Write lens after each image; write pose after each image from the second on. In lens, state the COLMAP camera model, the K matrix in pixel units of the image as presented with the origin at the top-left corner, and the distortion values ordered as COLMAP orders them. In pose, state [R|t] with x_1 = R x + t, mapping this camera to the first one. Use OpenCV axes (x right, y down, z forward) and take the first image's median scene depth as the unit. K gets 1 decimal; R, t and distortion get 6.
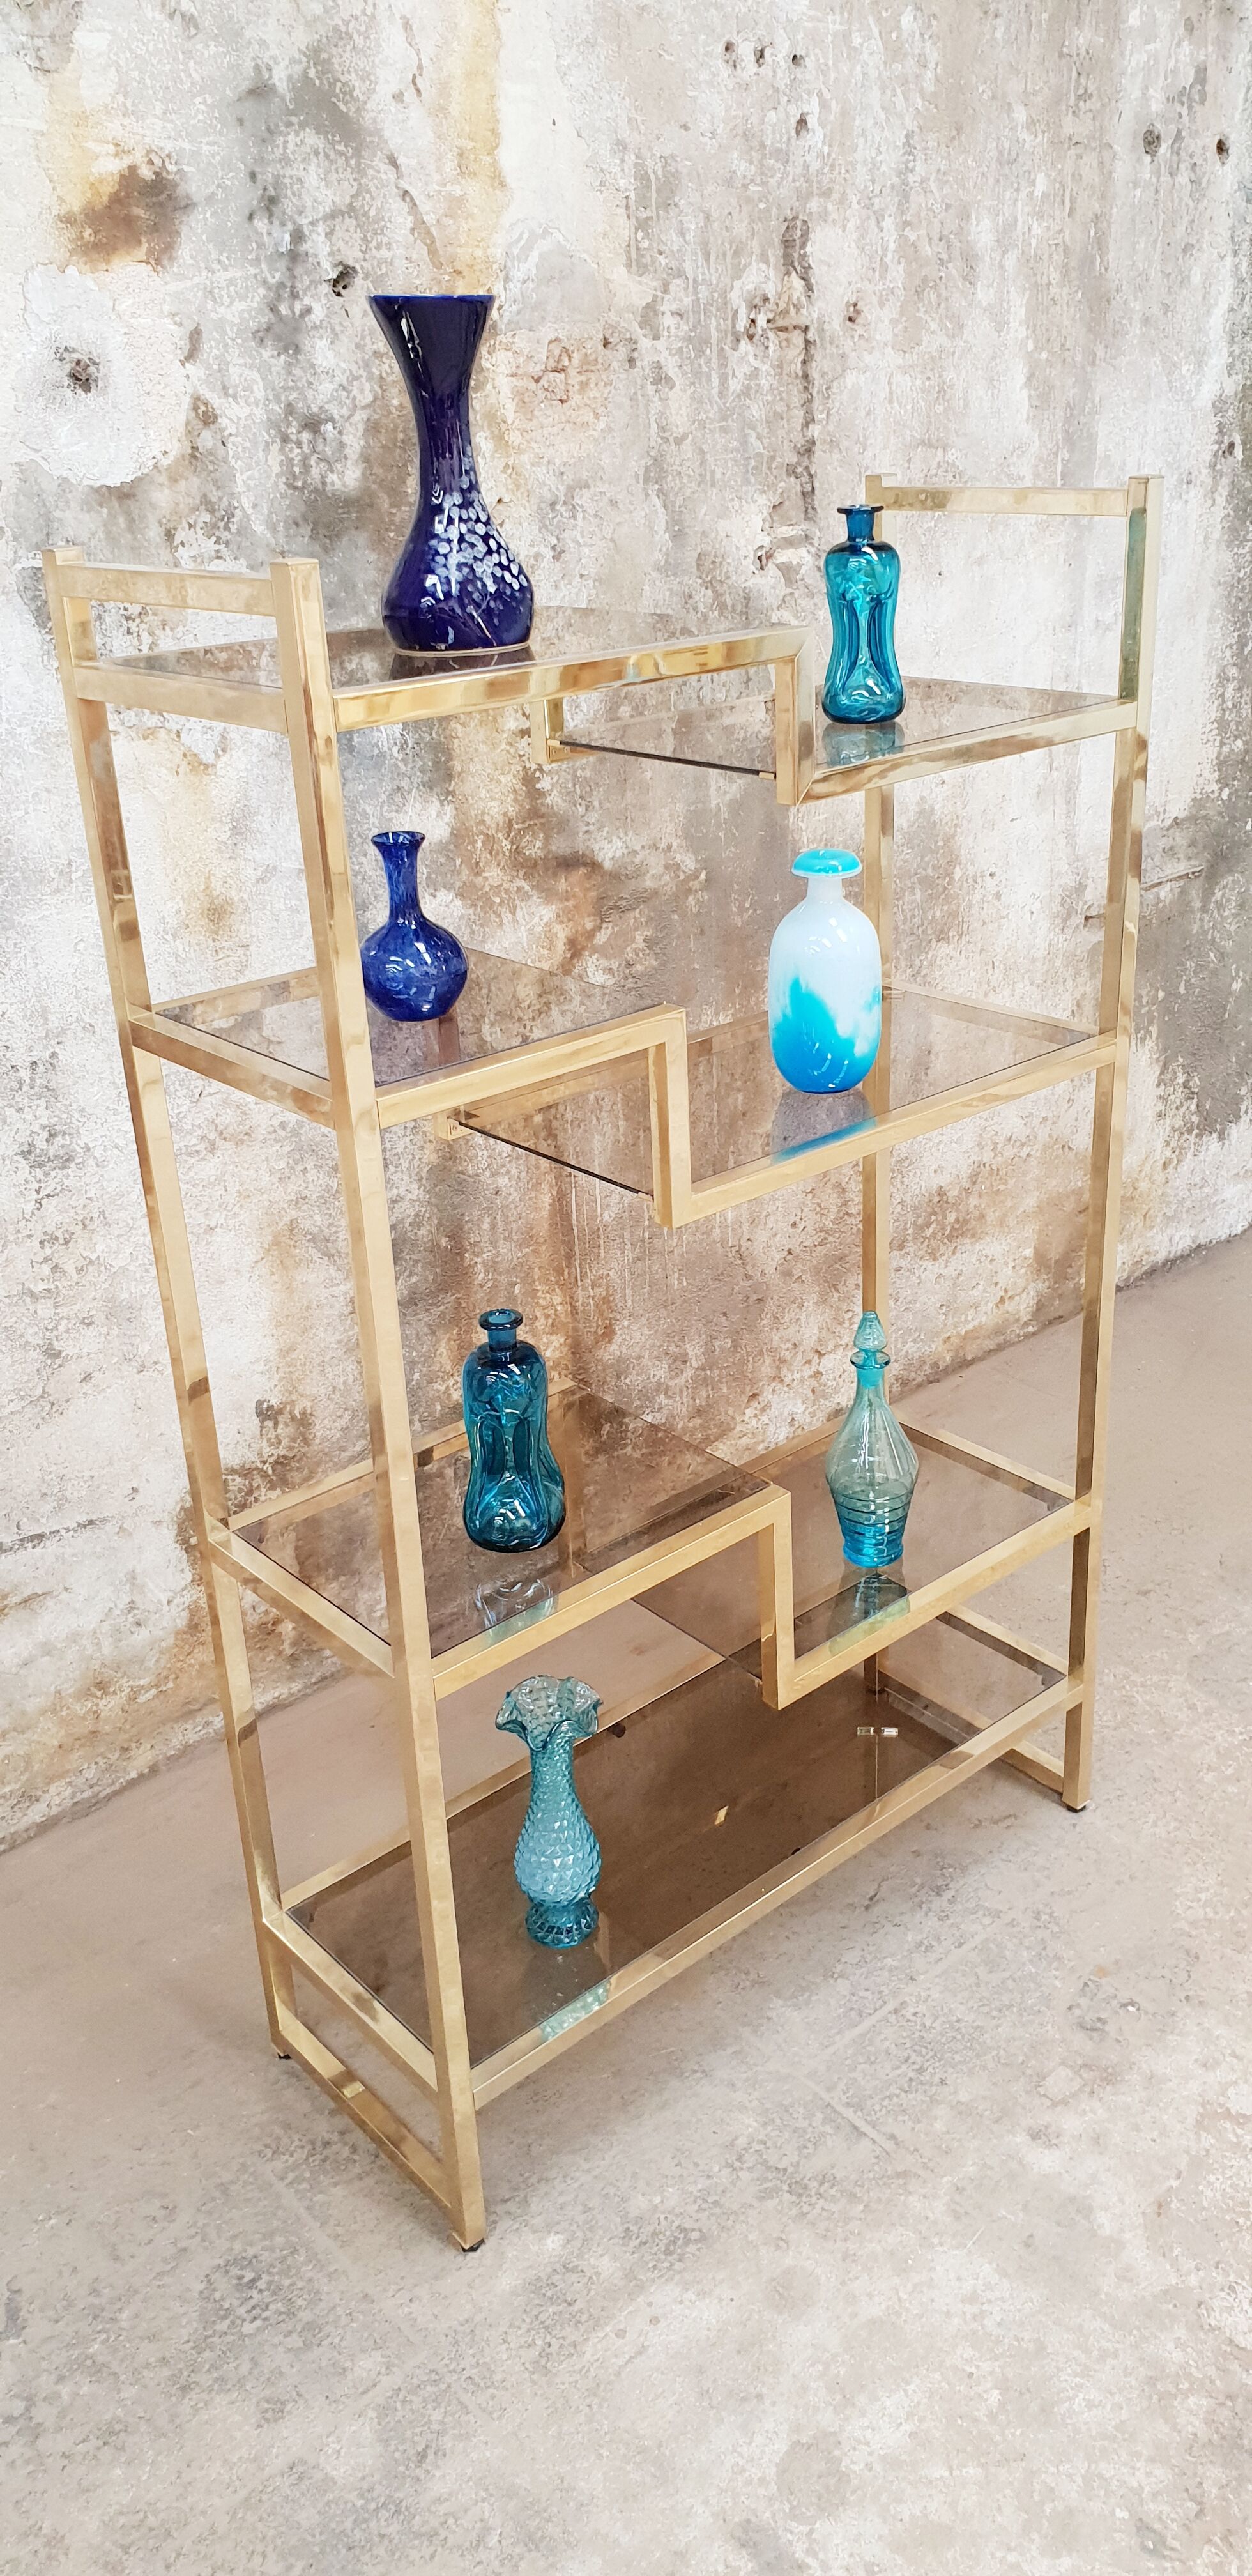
lens RADIAL K [[2015.2, 0, 661.1], [0, 2015.2, 1271.2], [0, 0, 1]] dist [-0.001181, 0.047298]
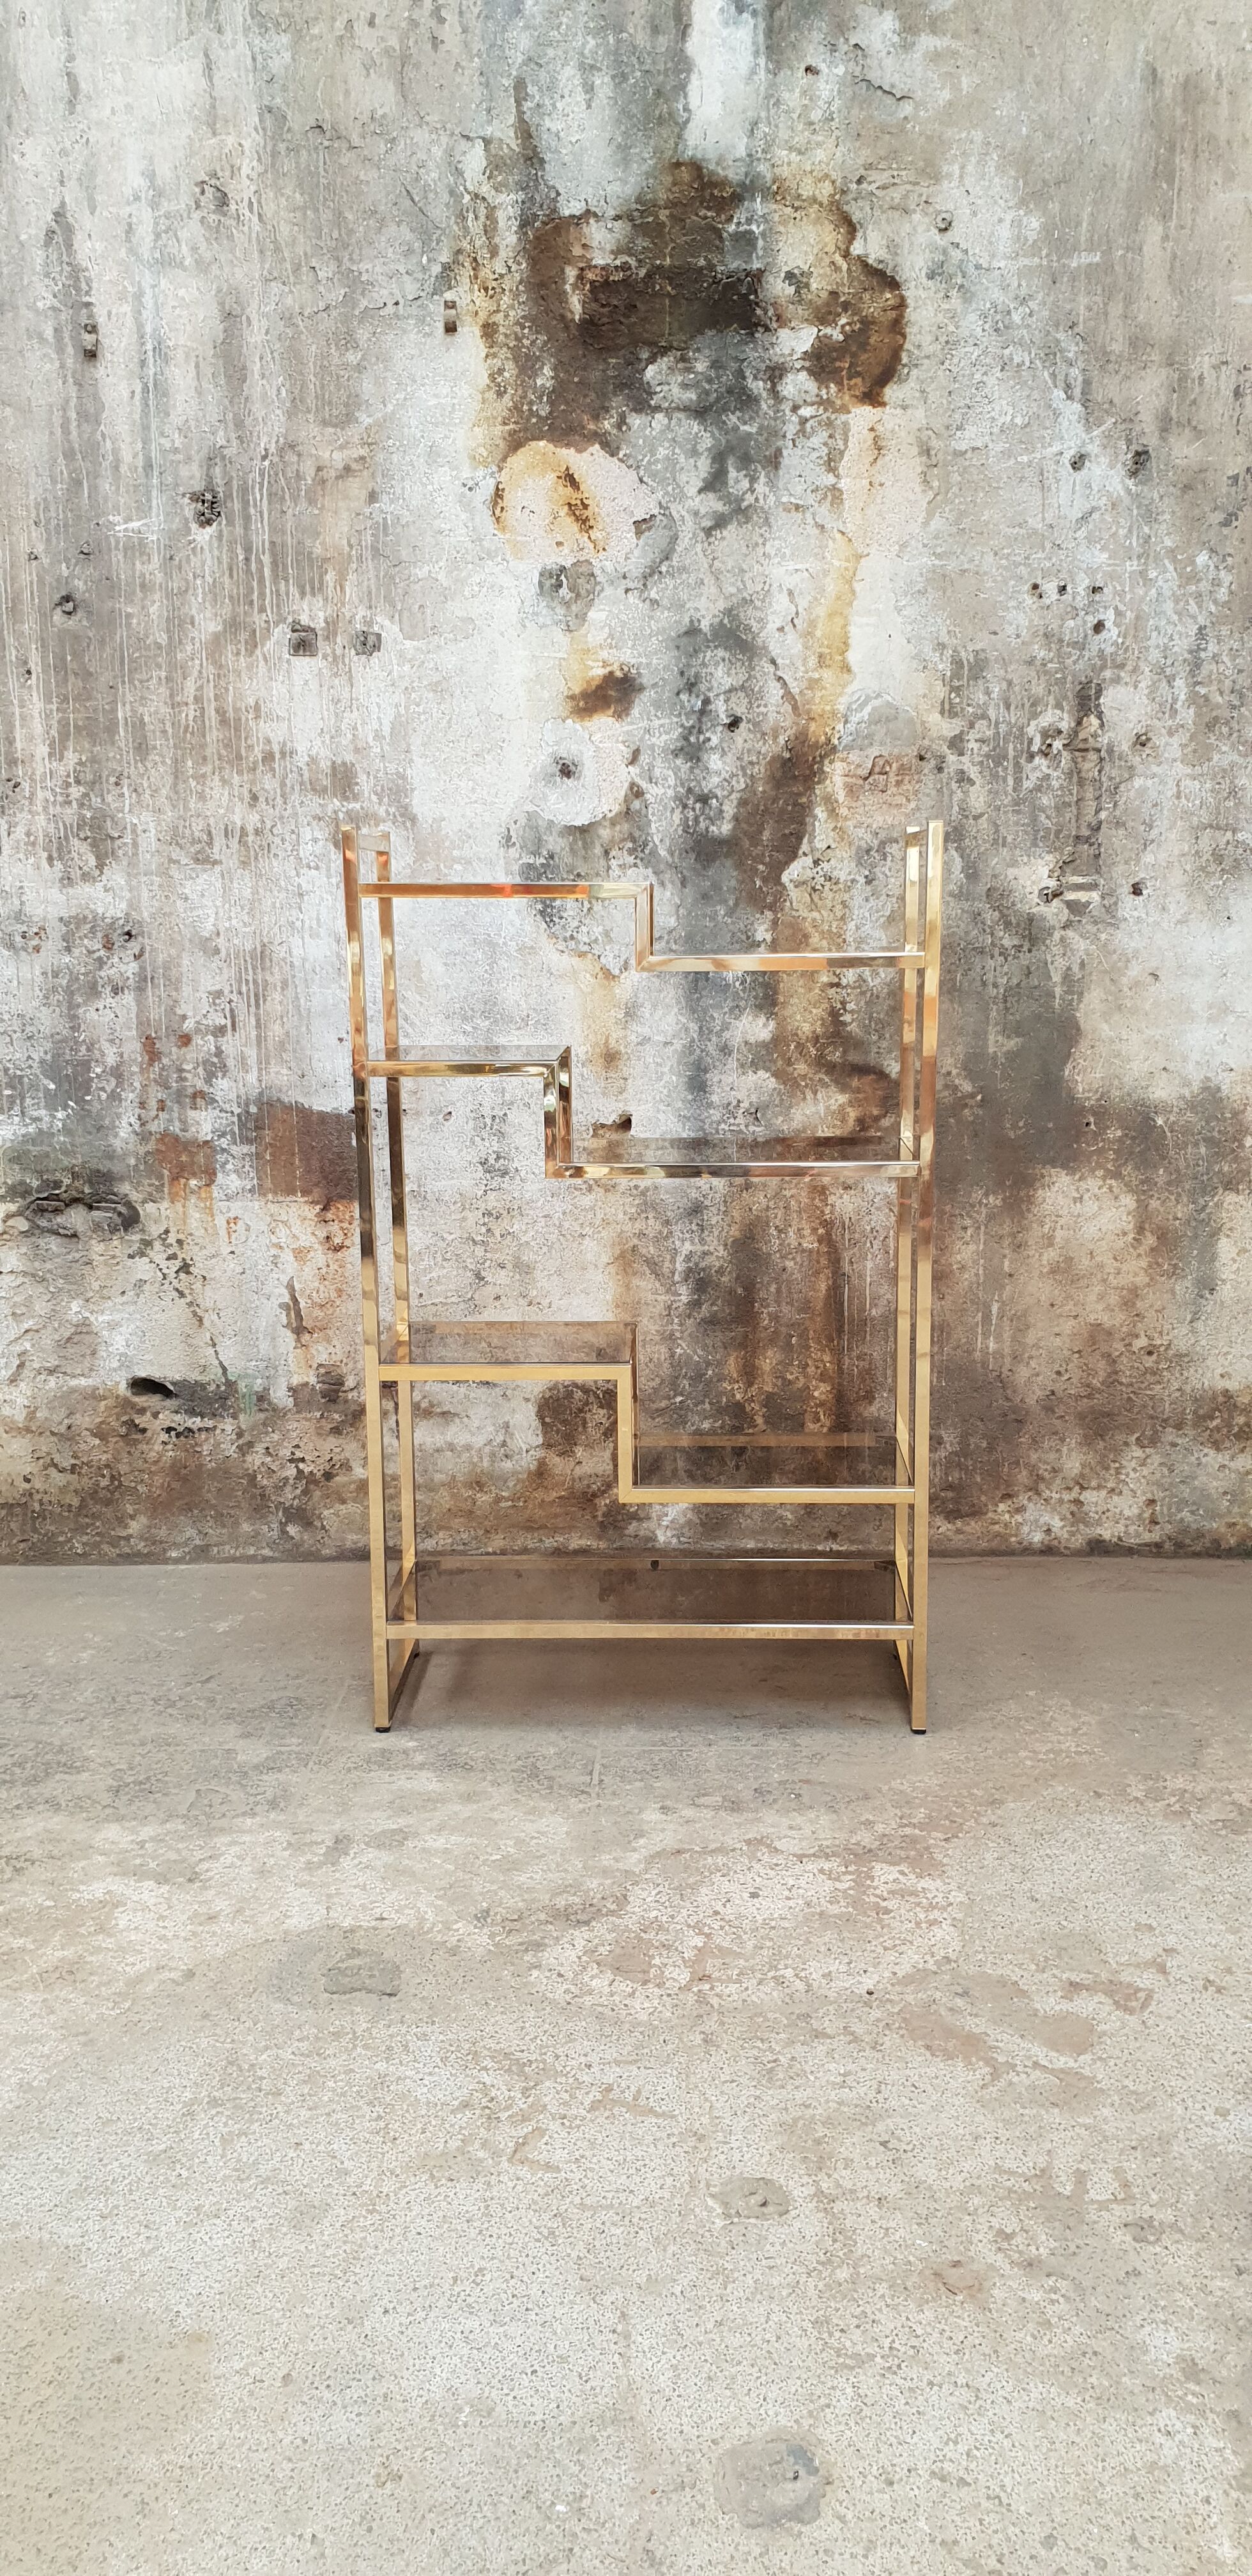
lens RADIAL K [[1974.4, 0, 665.4], [0, 1974.4, 1283.1], [0, 0, 1]] dist [0.229605, -0.734091]
pose [[0.734100, 0.167387, -0.658087, 1.015585], [-0.294063, 0.951918, -0.085905, 0.152221], [0.612065, 0.256582, 0.748025, -0.240537]]
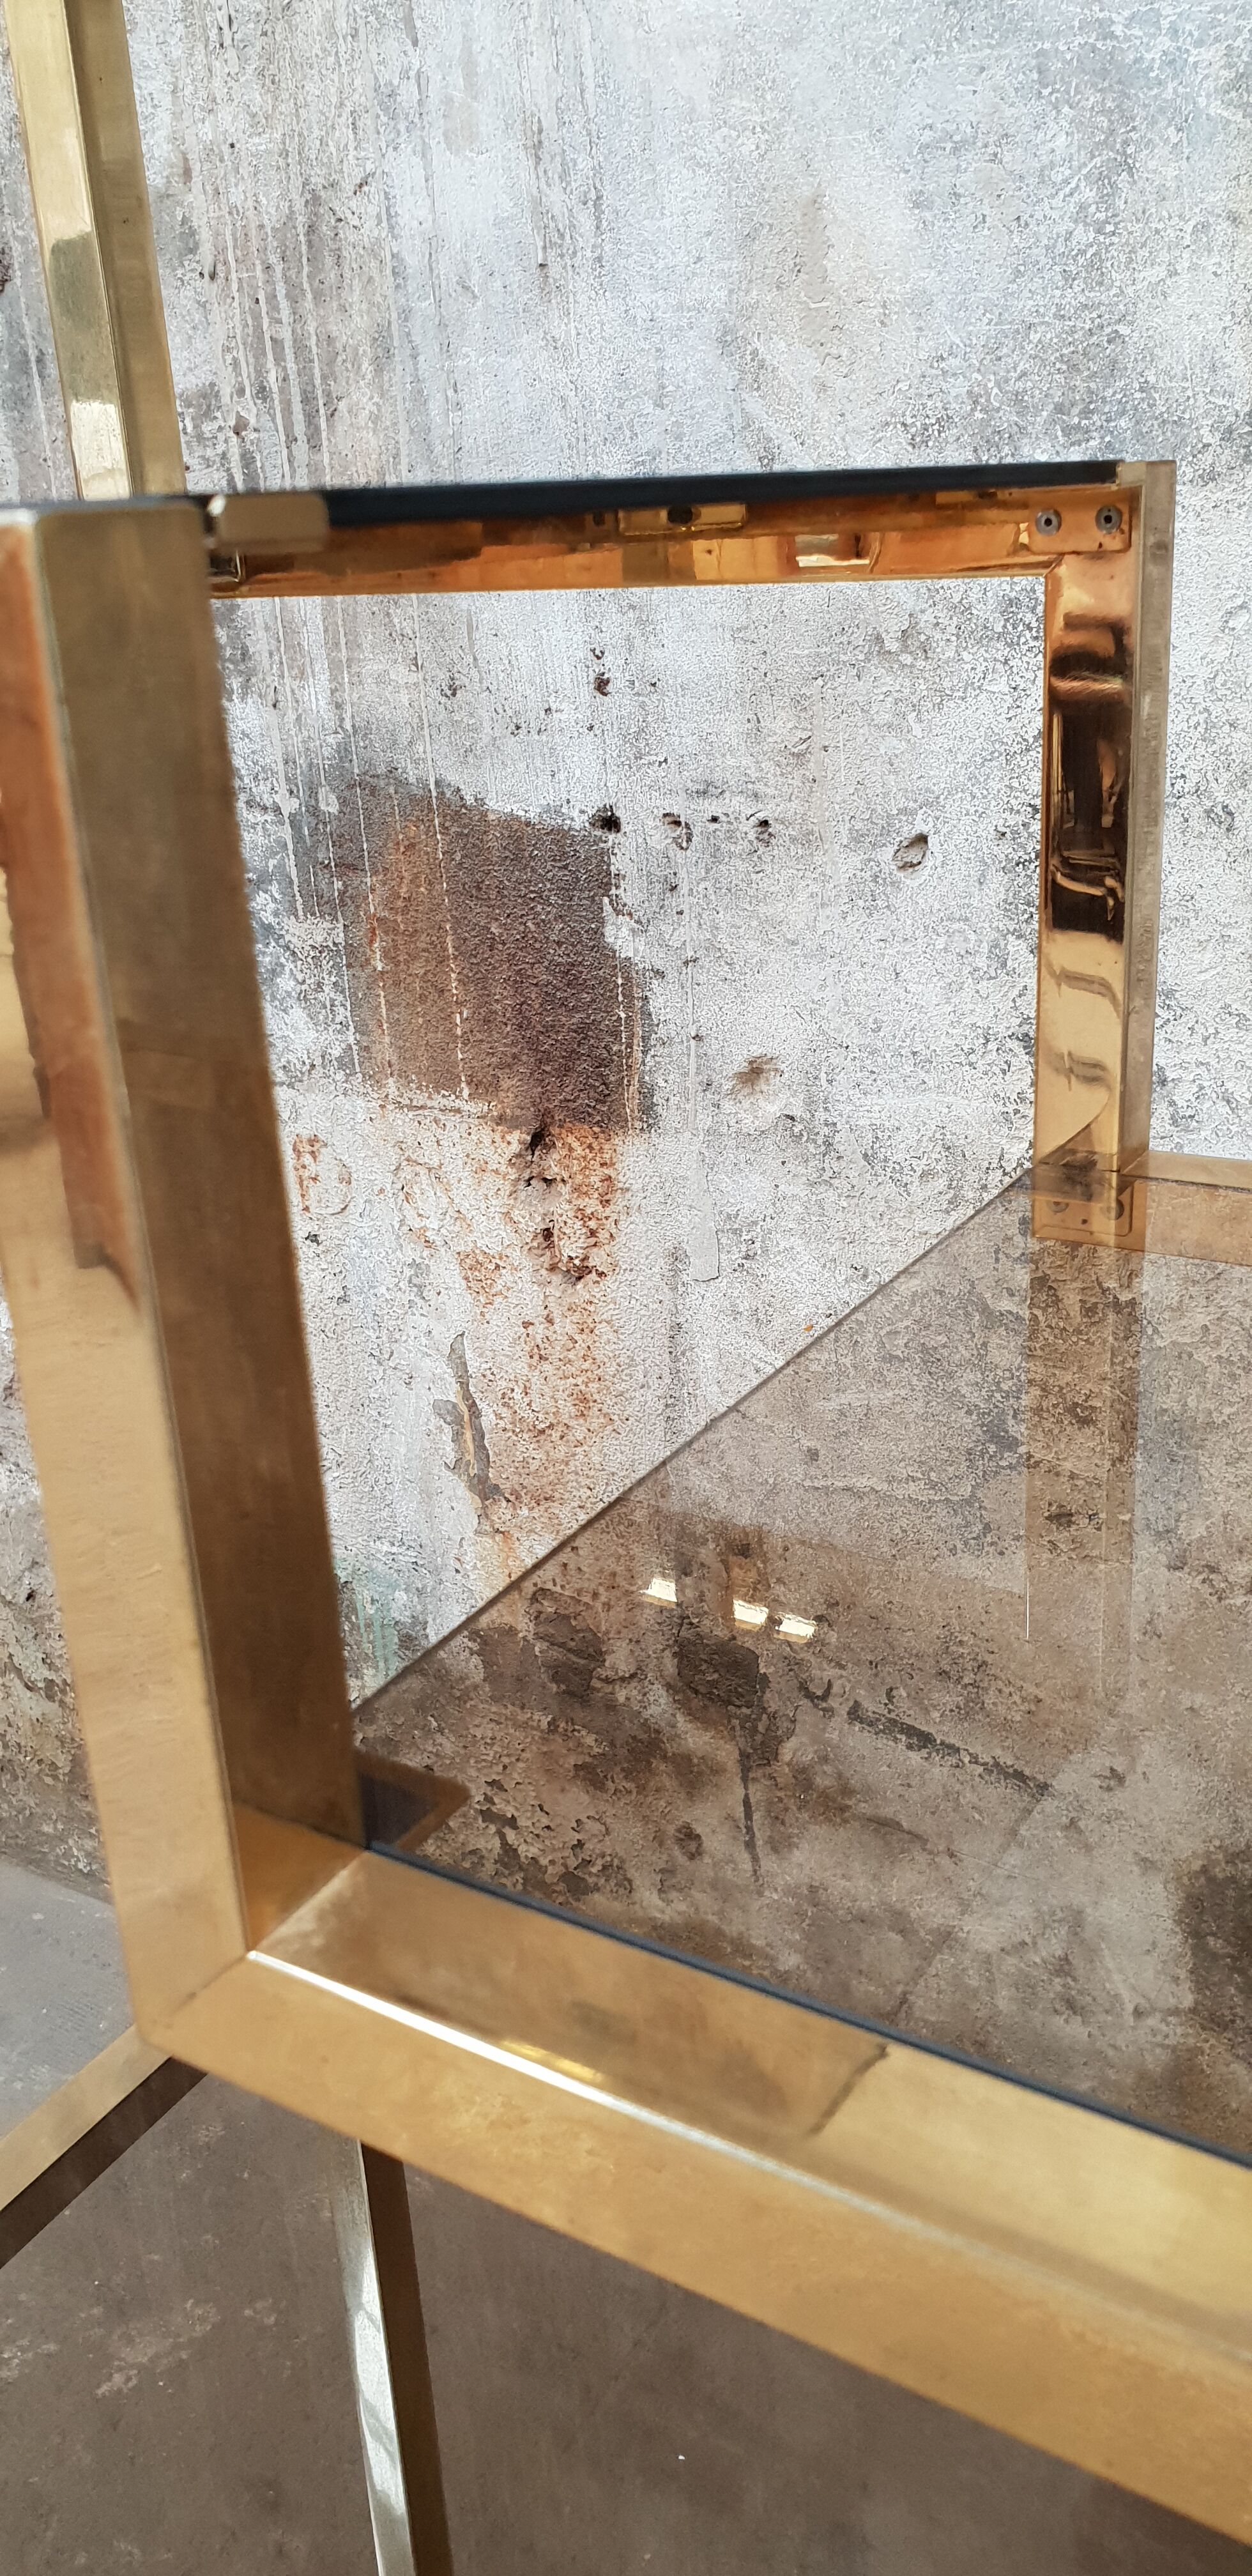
lens RADIAL K [[2024.3, 0, 658.8], [0, 2024.3, 1283.4], [0, 0, 1]] dist [0.060705, -0.092865]
pose [[0.306783, 0.370427, -0.876737, 0.107091], [-0.349248, 0.900712, 0.258350, -0.098291], [0.885387, 0.226941, 0.405694, 0.714313]]
